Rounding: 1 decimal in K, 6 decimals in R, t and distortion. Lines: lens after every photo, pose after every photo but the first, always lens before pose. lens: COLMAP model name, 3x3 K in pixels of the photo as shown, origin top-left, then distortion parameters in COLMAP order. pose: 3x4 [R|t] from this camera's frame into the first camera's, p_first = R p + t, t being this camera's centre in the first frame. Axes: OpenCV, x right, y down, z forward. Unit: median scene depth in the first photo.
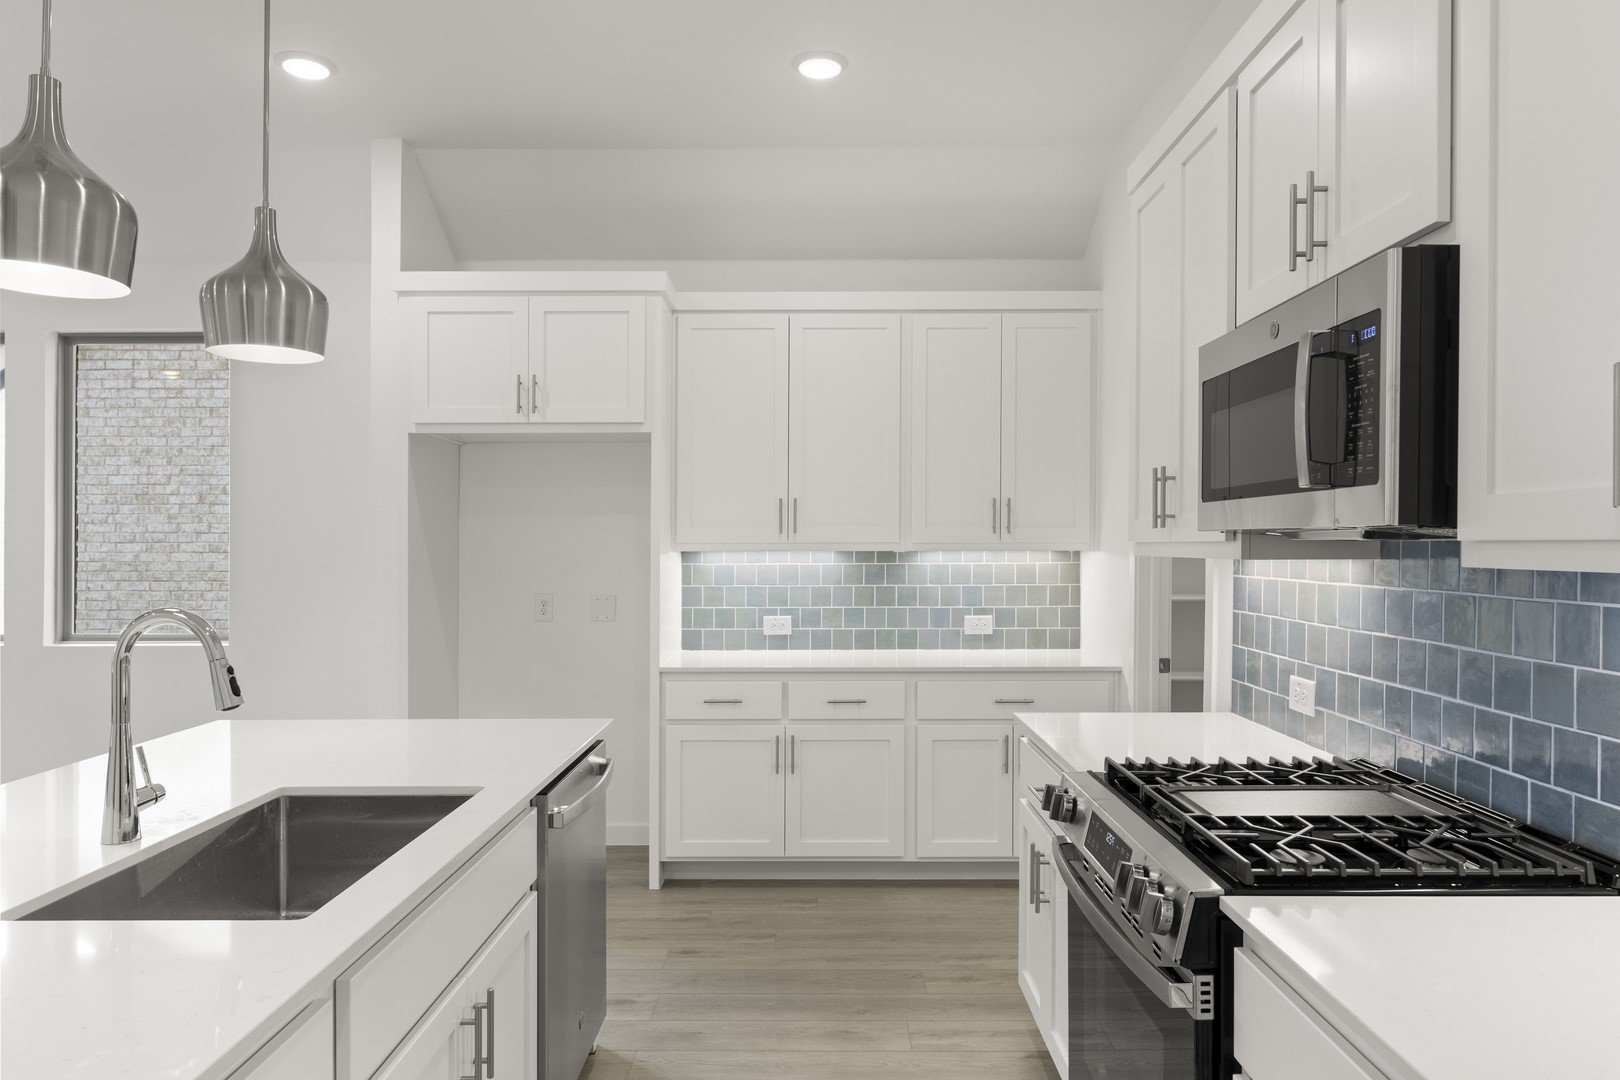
lens RADIAL K [[1027.3, 0, 813.1], [0, 1027.3, 551.6], [0, 0, 1]] dist [-0.009320, 0.000482]
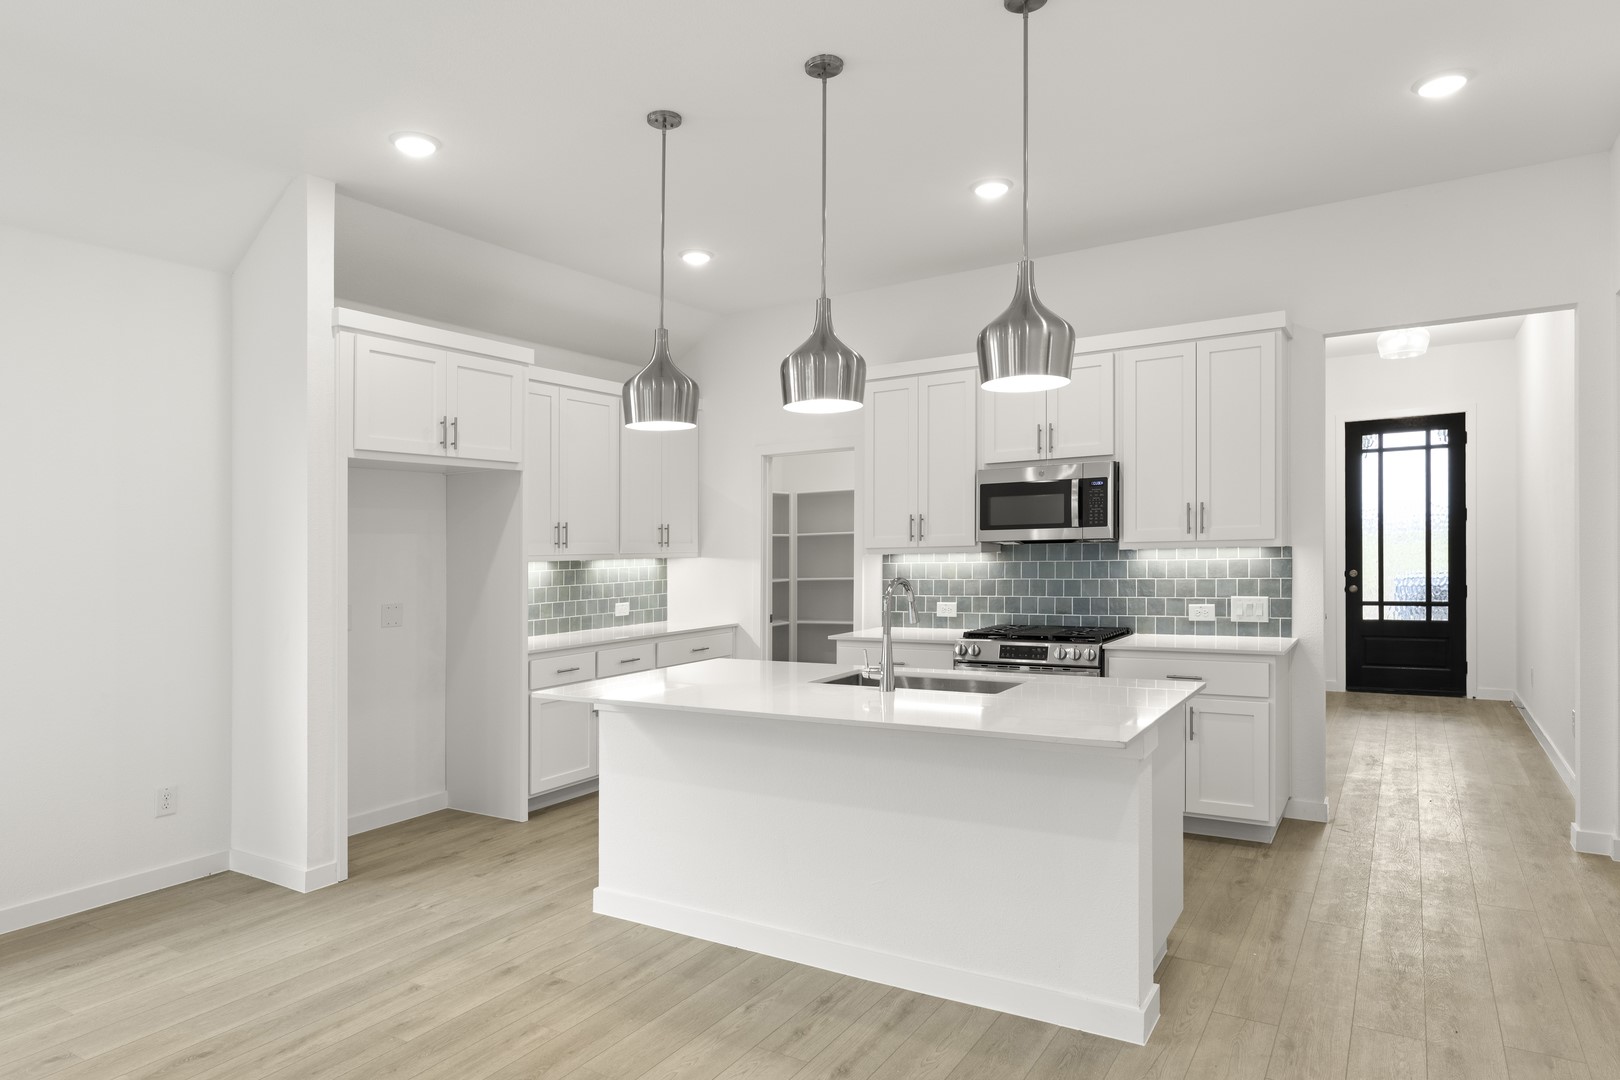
lens RADIAL K [[968.1, 0, 800.0], [0, 968.1, 532.1], [0, 0, 1]] dist [-0.001588, 0.000233]
pose [[0.514997, 0.007399, 0.857160, -1.023634], [0.028641, 0.999256, -0.025833, 0.004070], [-0.856713, 0.037854, 0.514402, 0.067165]]
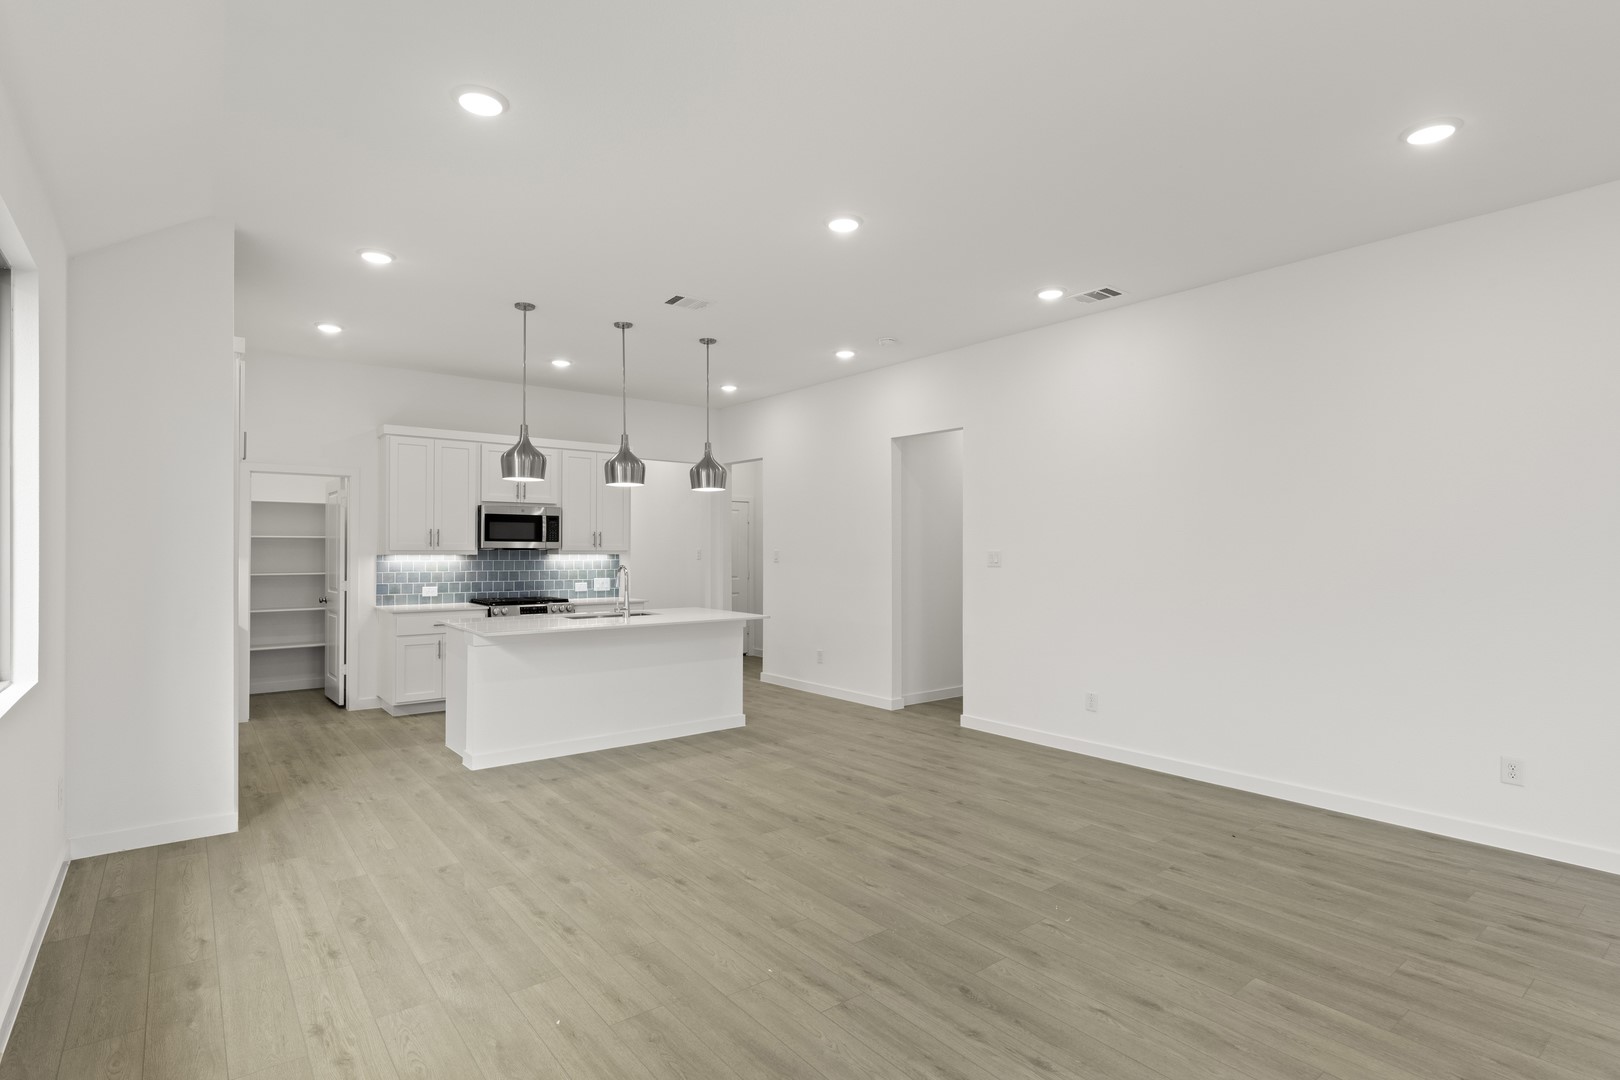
lens RADIAL K [[777.1, 0, 820.8], [0, 777.1, 531.4], [0, 0, 1]] dist [0.006434, 0.000128]
pose [[-0.635393, 0.020794, 0.771909, -1.591394], [0.006610, 0.999747, -0.021491, -0.004315], [-0.772160, -0.008553, -0.635370, 1.039702]]
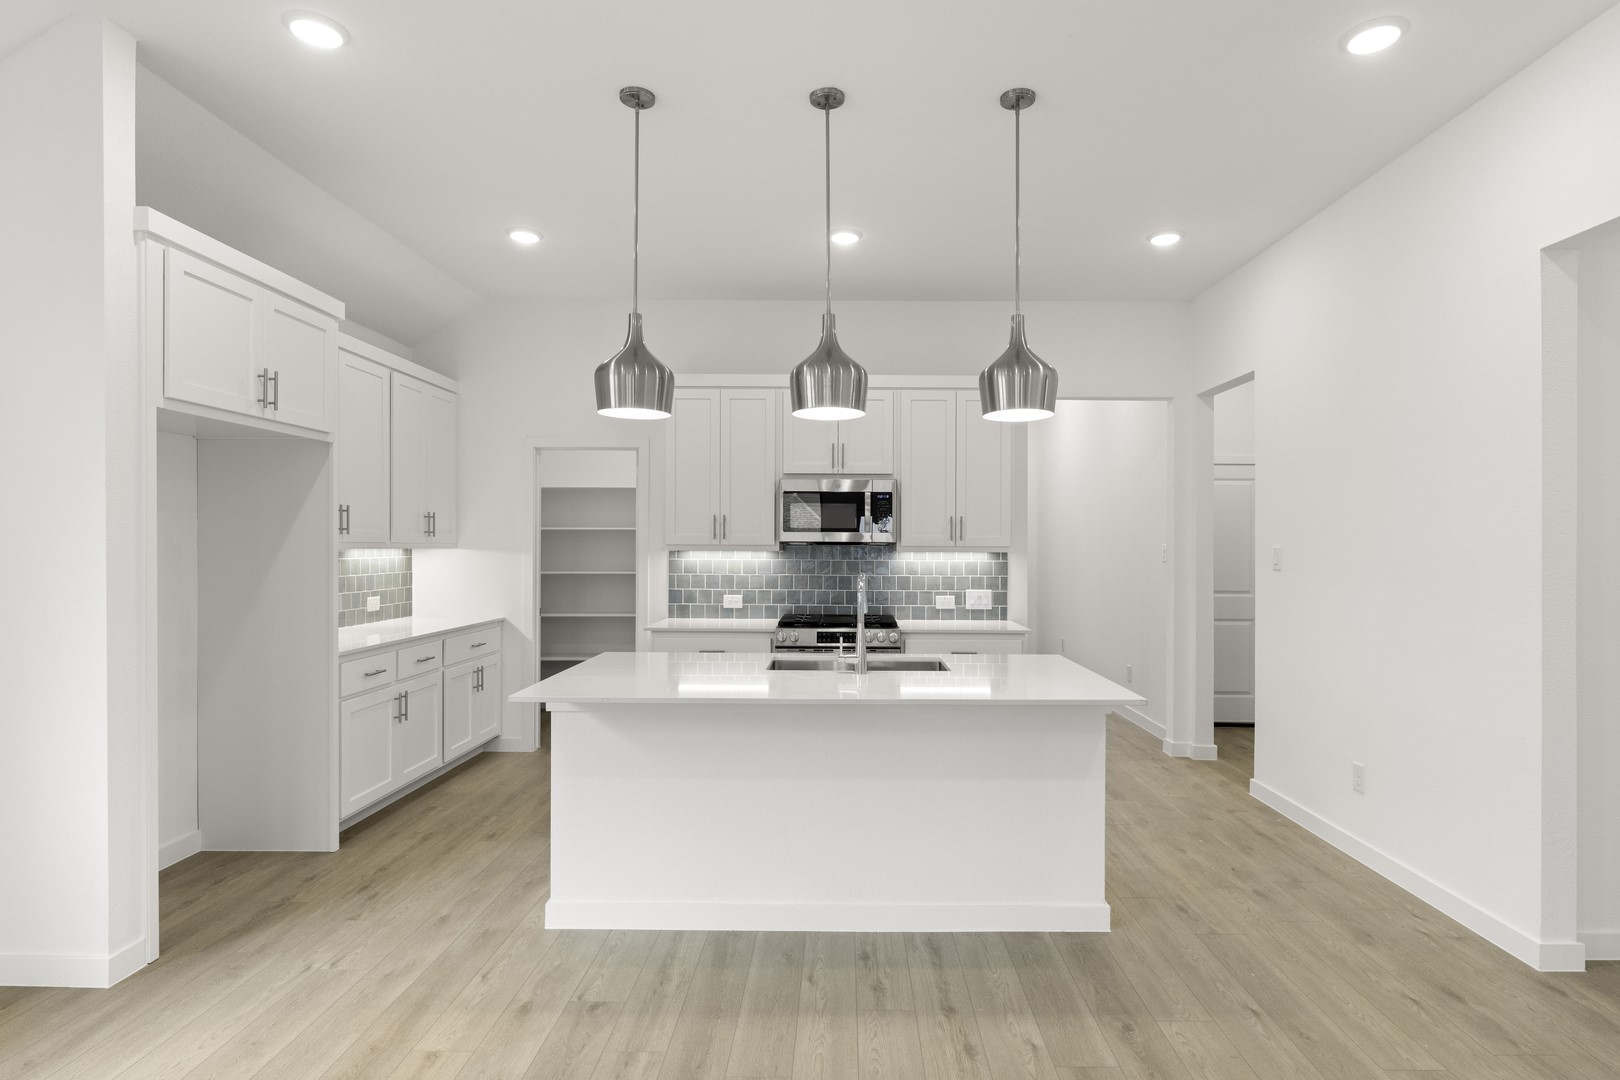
lens RADIAL K [[855.3, 0, 844.5], [0, 855.3, 543.2], [0, 0, 1]] dist [-0.005498, 0.000708]
pose [[-0.023110, 0.005837, 0.999716, -1.092539], [0.002892, 0.999979, -0.005772, 0.000334], [-0.999729, 0.002758, -0.023127, 0.461228]]
